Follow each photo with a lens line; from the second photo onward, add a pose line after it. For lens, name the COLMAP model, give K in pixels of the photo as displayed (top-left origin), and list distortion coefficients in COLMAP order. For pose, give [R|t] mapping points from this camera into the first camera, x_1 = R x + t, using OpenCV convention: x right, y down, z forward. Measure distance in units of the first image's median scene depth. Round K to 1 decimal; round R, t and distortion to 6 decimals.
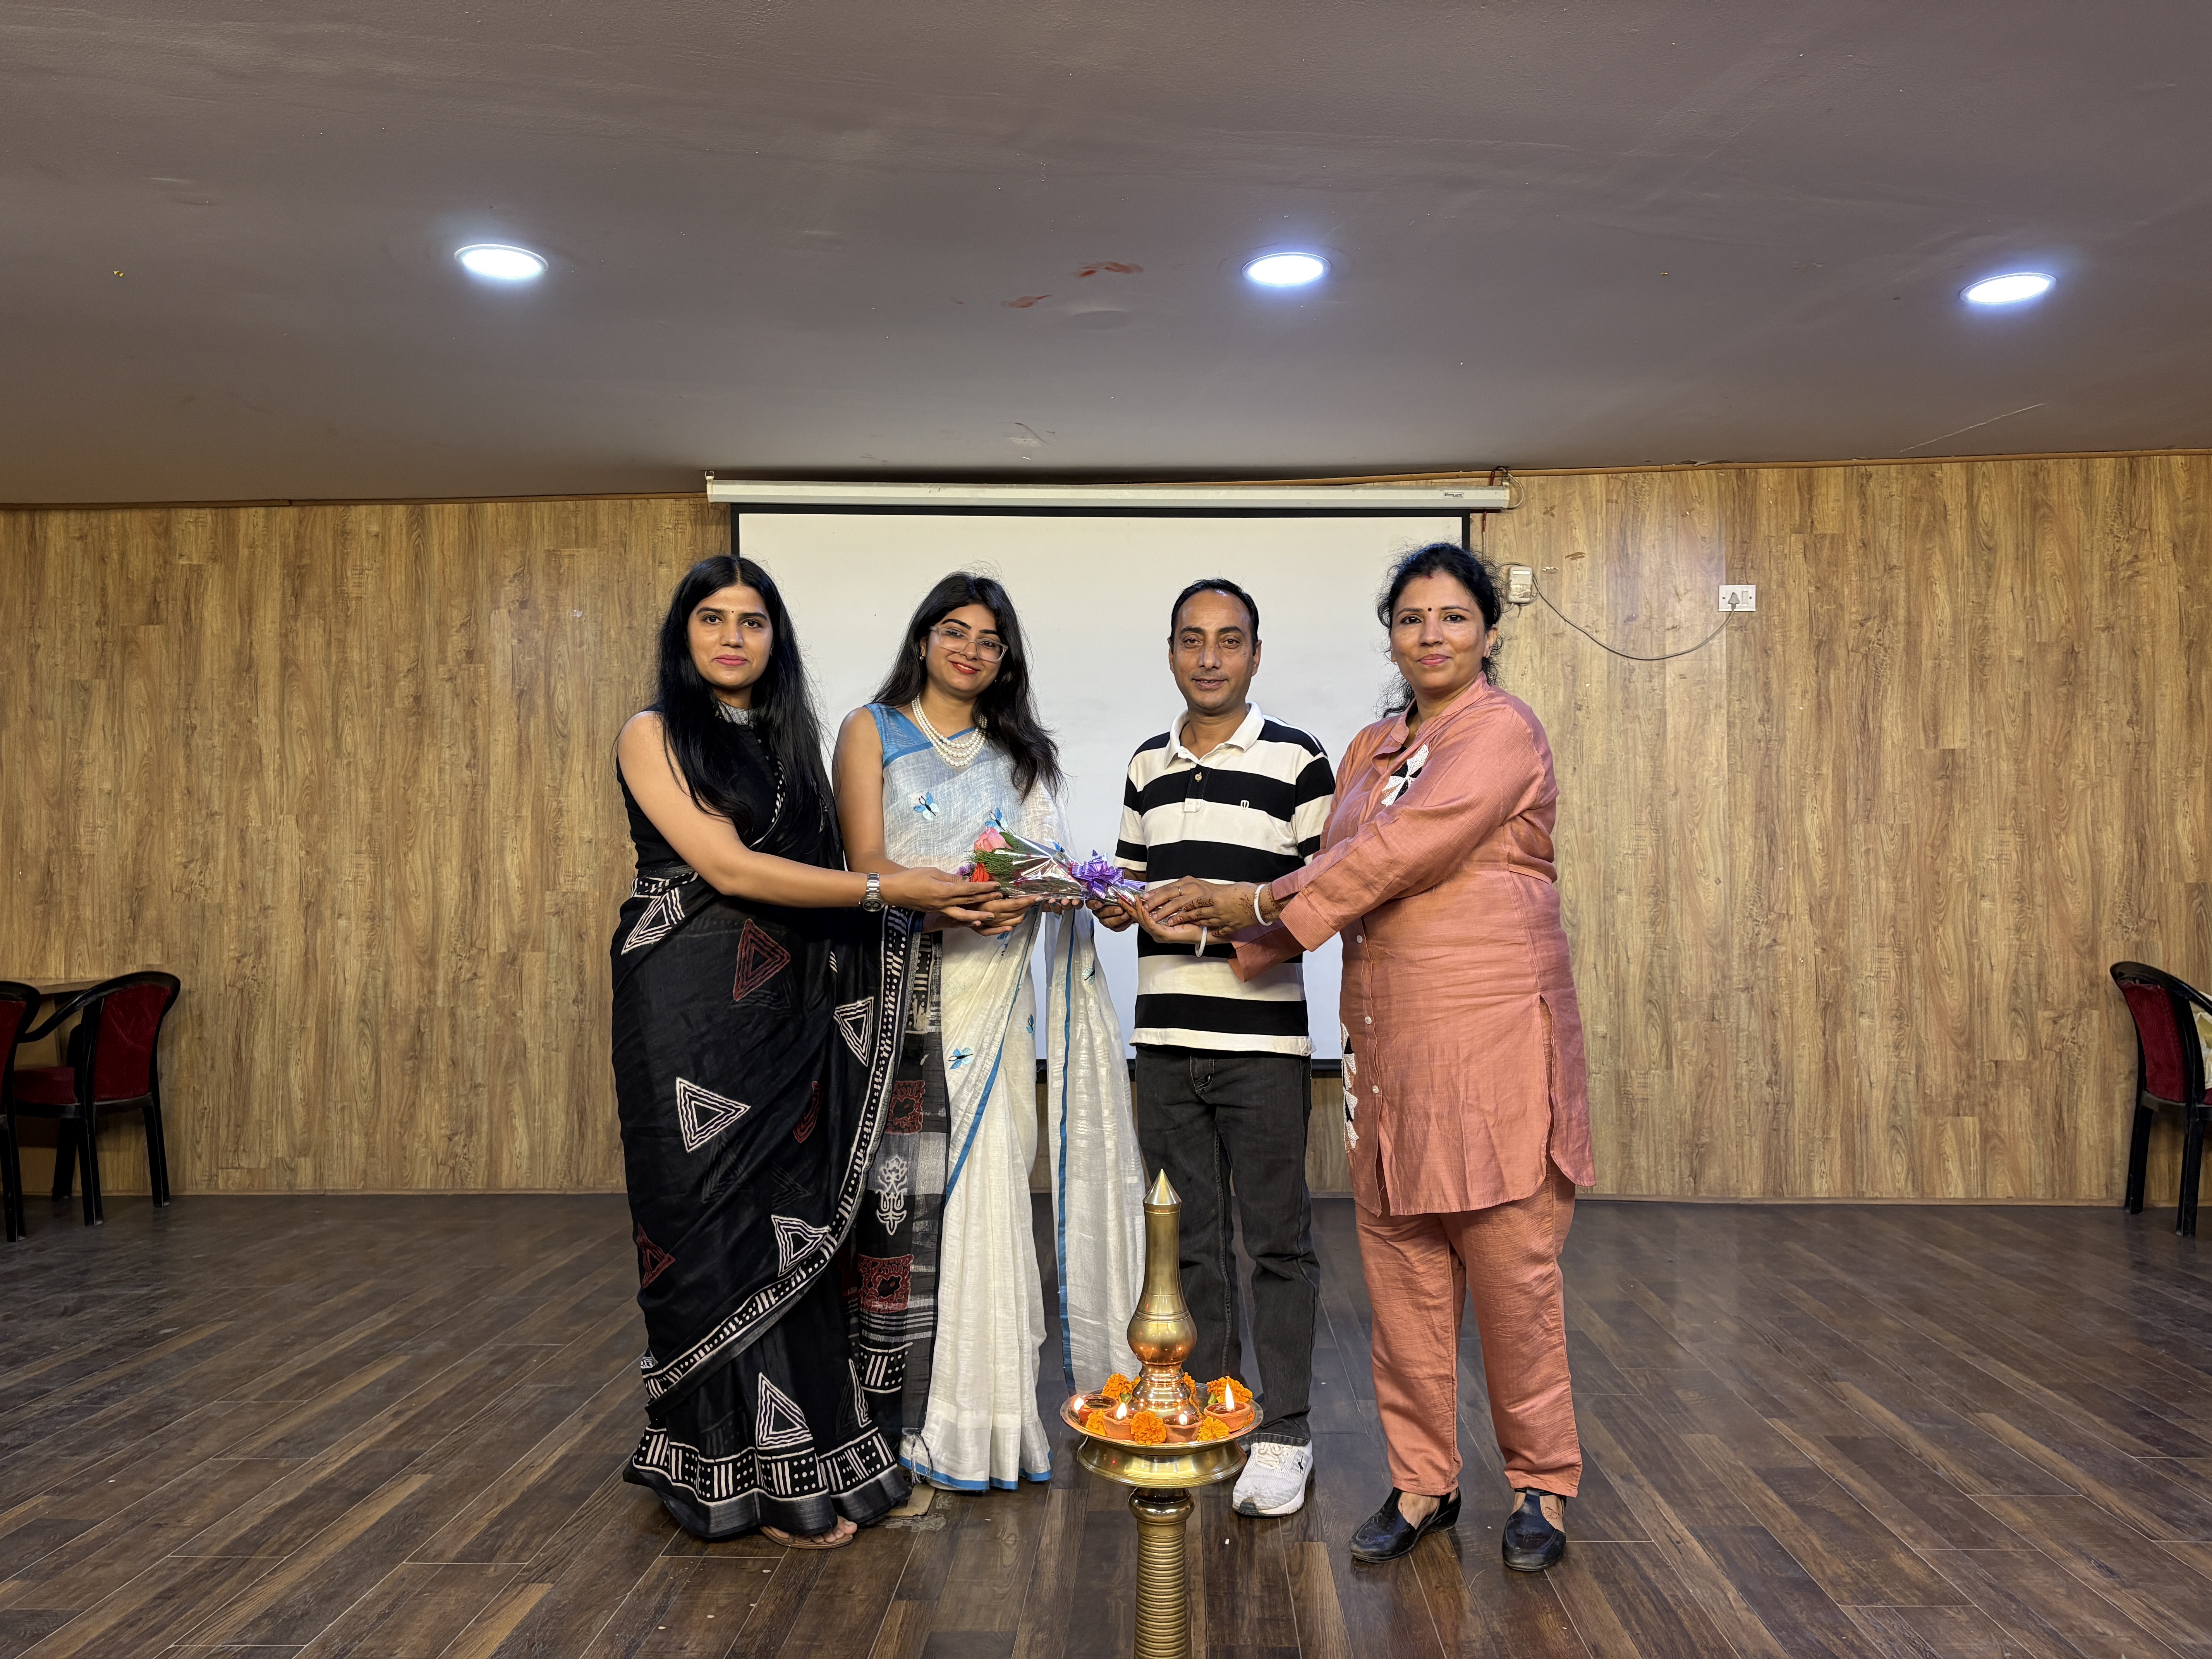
lens RADIAL K [[1696.3, 0, 1104.9], [0, 1696.3, 830.6], [0, 0, 1]] dist [0.015700, 0.004717]
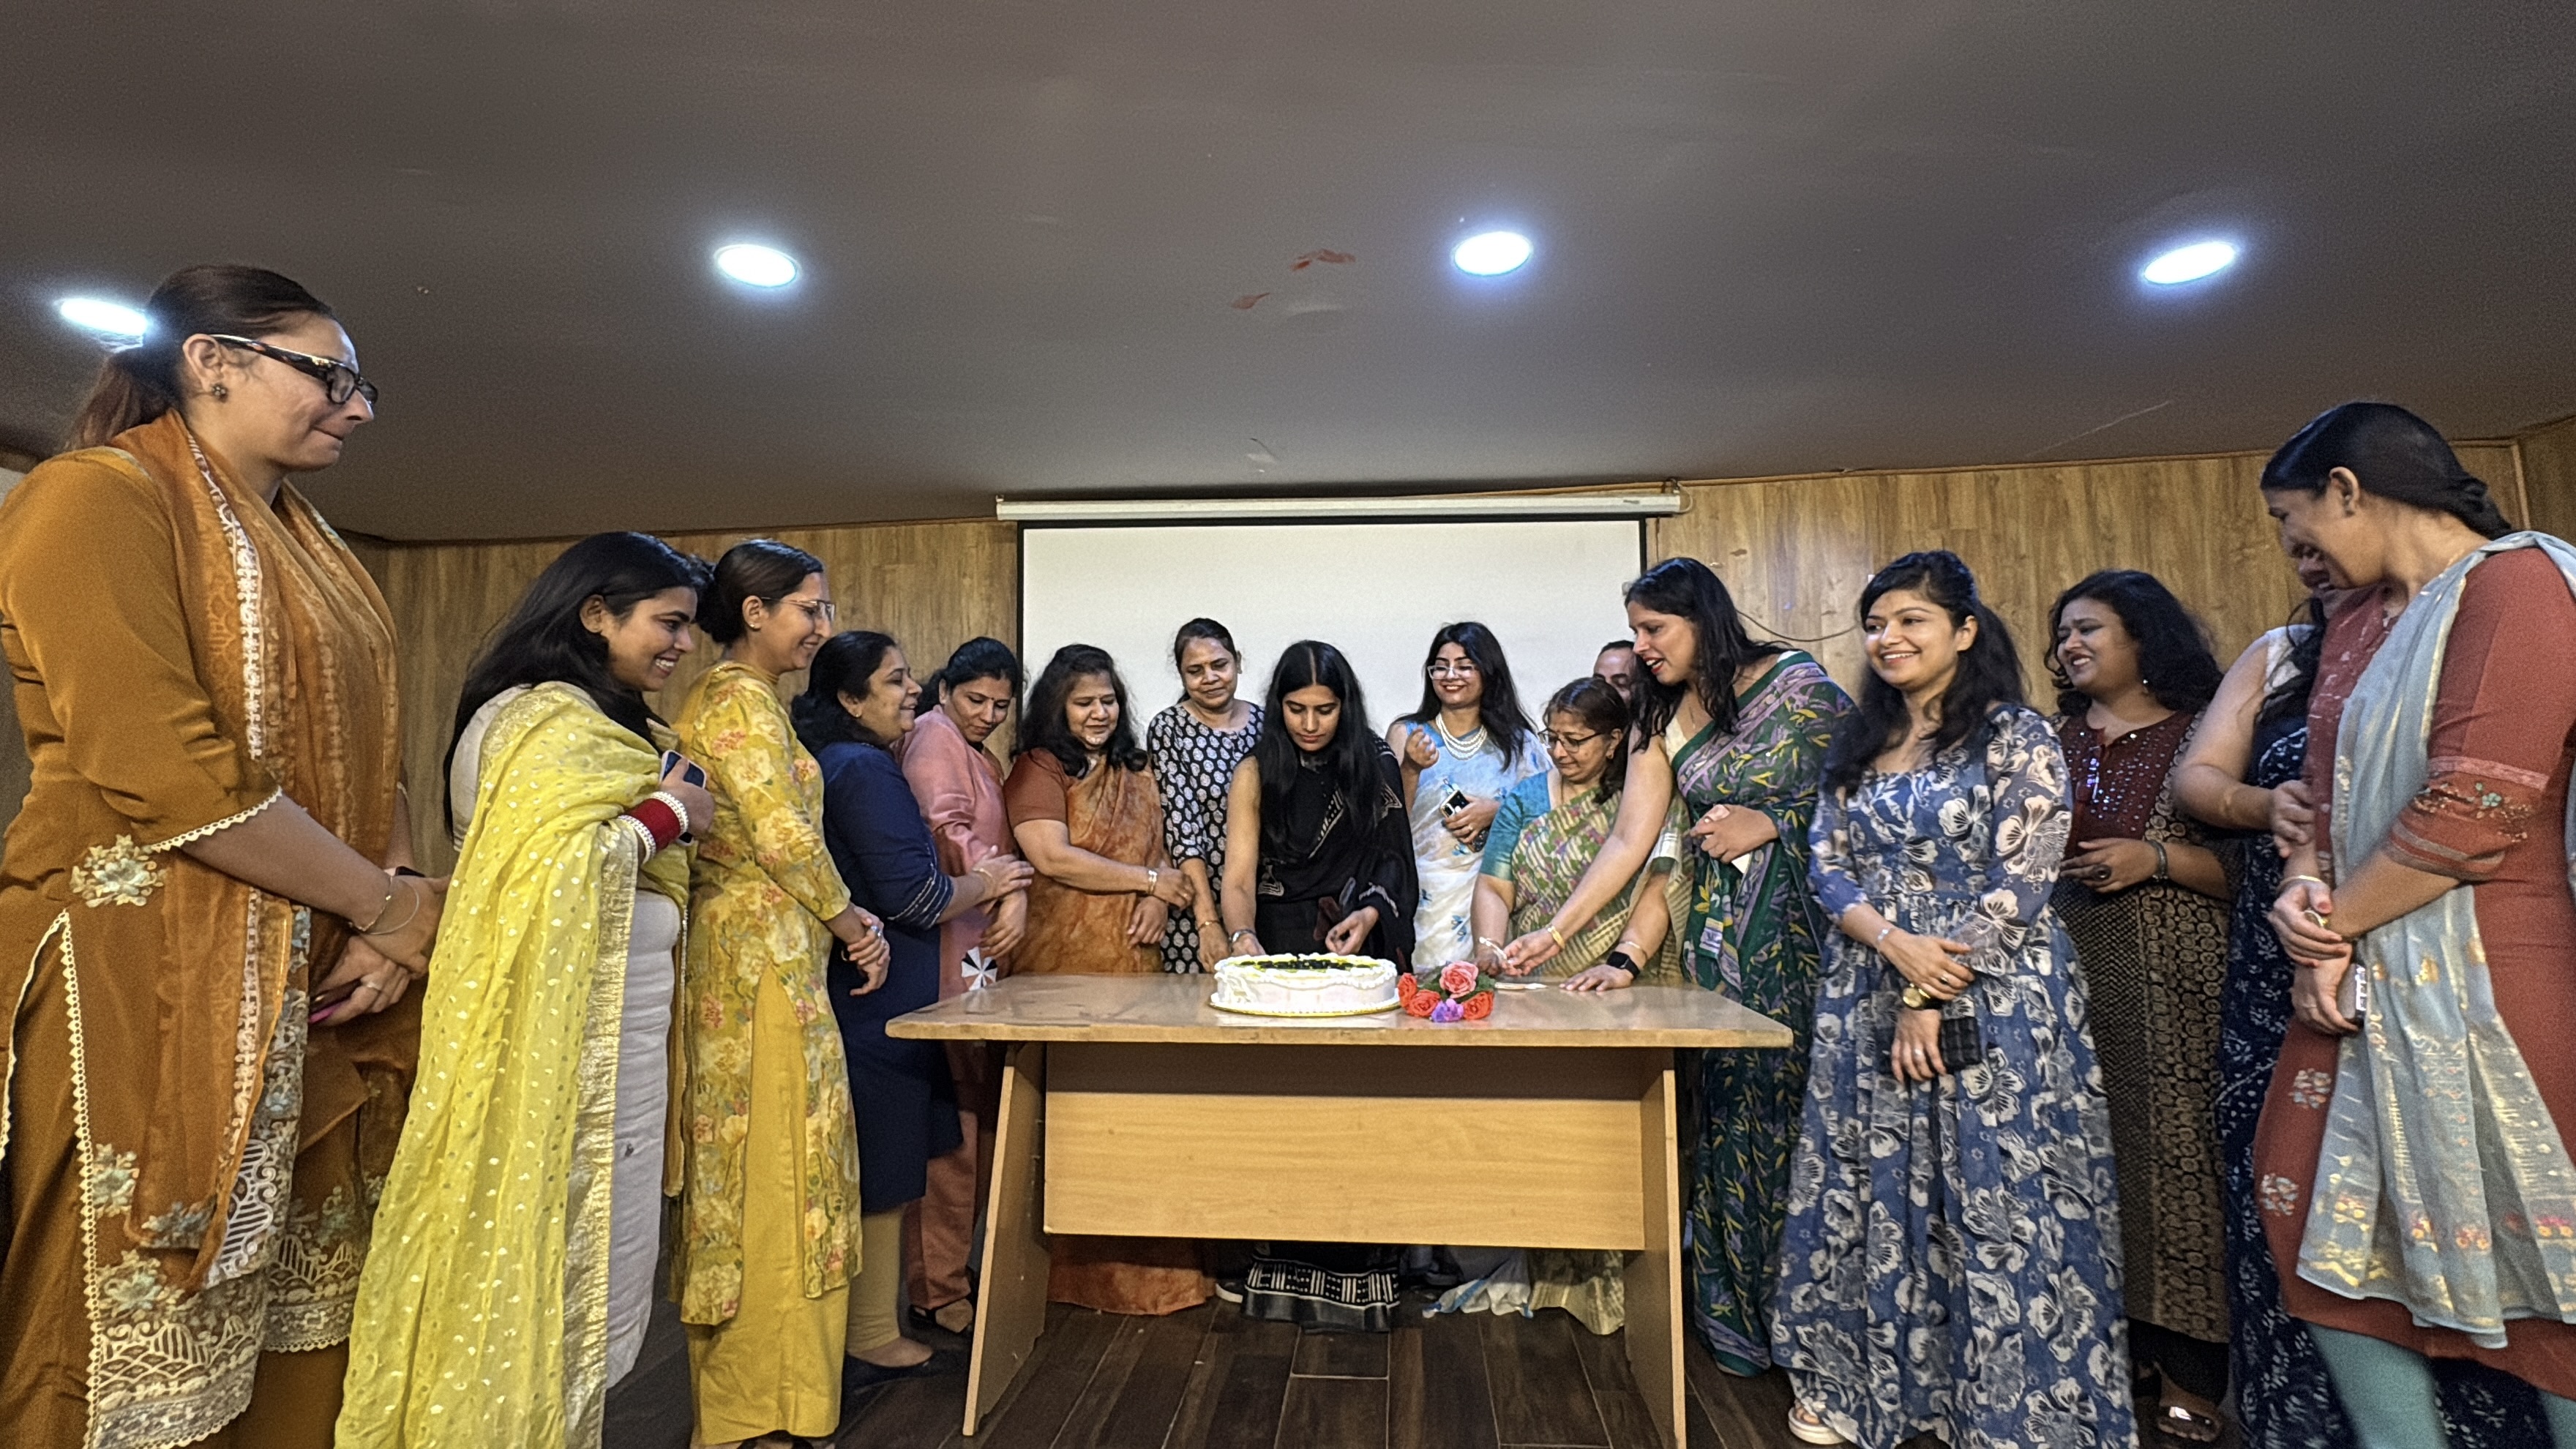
lens RADIAL K [[1172.6, 0, 1287.6], [0, 1172.6, 713.5], [0, 0, 1]] dist [-0.005682, -0.000177]
pose [[0.998616, -0.010715, -0.051499, 0.010419], [0.006913, 0.997275, -0.073448, 0.003930], [0.052146, 0.072990, 0.995969, 0.200446]]
